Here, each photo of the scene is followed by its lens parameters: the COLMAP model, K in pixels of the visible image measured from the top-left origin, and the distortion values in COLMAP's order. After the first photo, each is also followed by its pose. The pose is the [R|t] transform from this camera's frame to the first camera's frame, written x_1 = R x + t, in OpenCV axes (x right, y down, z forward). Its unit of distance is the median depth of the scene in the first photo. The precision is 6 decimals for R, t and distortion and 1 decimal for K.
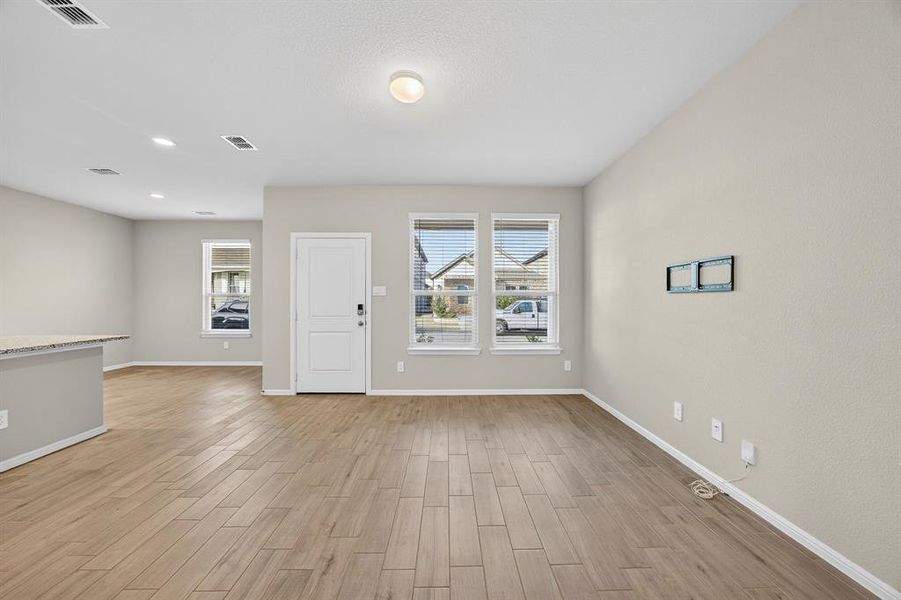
lens RADIAL K [[358.0, 0, 454.1], [0, 358.0, 302.8], [0, 0, 1]] dist [-0.023415, 0.008568]
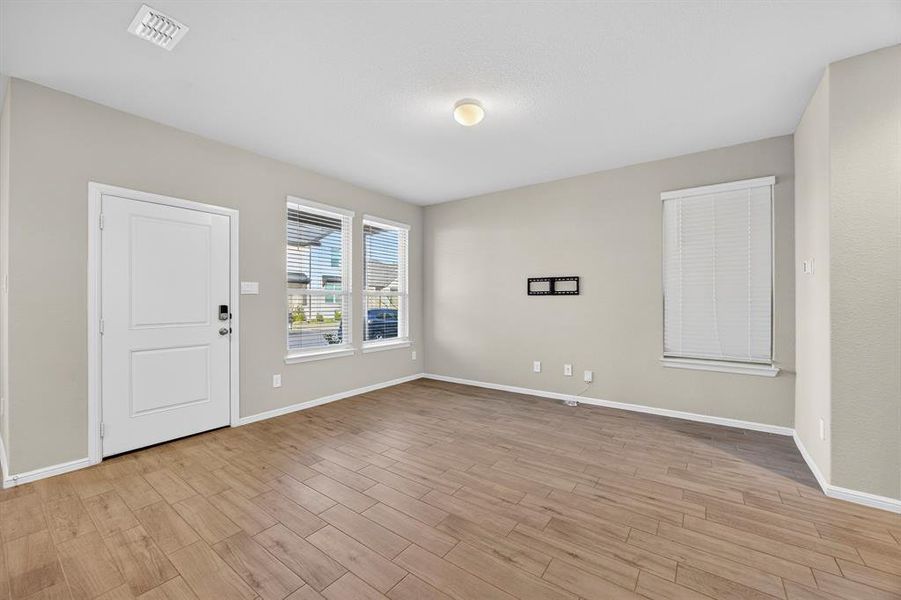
lens RADIAL K [[358.0, 0, 454.1], [0, 358.0, 302.8], [0, 0, 1]] dist [-0.023415, 0.008568]
pose [[0.593357, -0.005171, 0.804923, -0.720205], [0.005436, 0.999982, 0.002417, -0.000516], [-0.804921, 0.002941, 0.593375, 0.241615]]
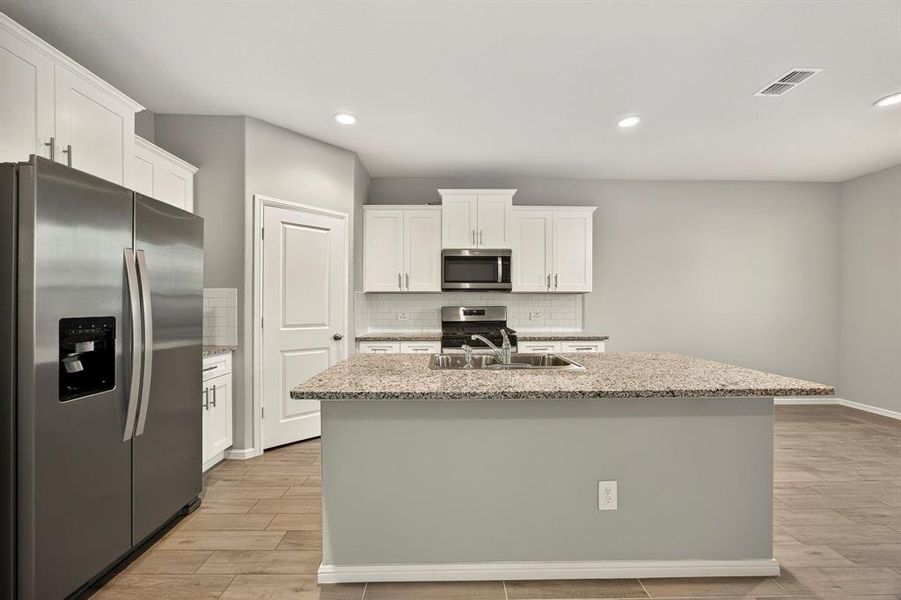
lens RADIAL K [[358.0, 0, 454.1], [0, 358.0, 302.8], [0, 0, 1]] dist [-0.023415, 0.008568]
pose [[0.005952, -0.004160, -0.999974, -0.464110], [-0.009012, 0.999951, -0.004214, -0.001224], [0.999942, 0.009037, 0.005914, 0.504395]]
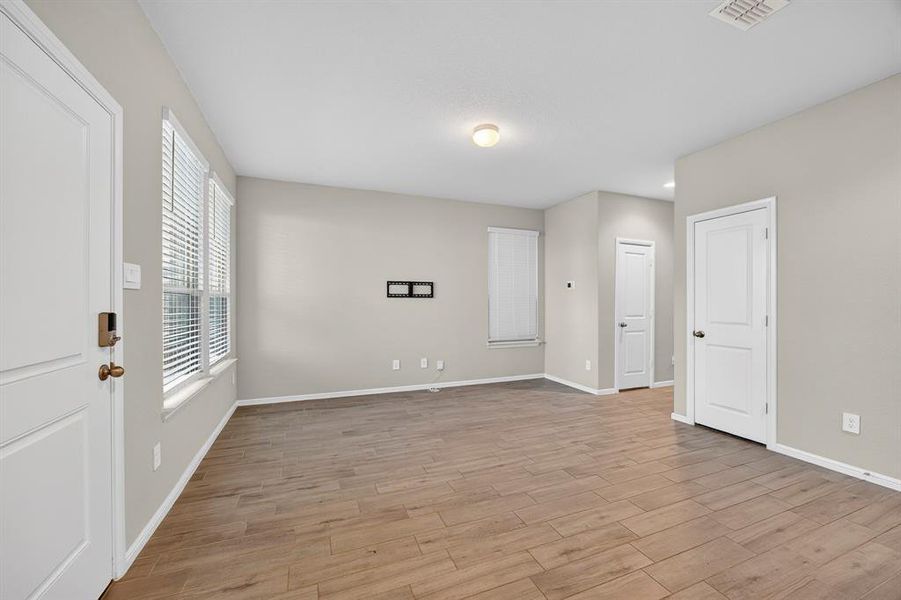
lens RADIAL K [[358.0, 0, 454.1], [0, 358.0, 302.8], [0, 0, 1]] dist [-0.023415, 0.008568]
pose [[-0.368490, -0.000208, 0.929632, -0.860099], [0.005361, 0.999983, 0.002348, -0.004290], [-0.929616, 0.005849, -0.368483, 1.054353]]
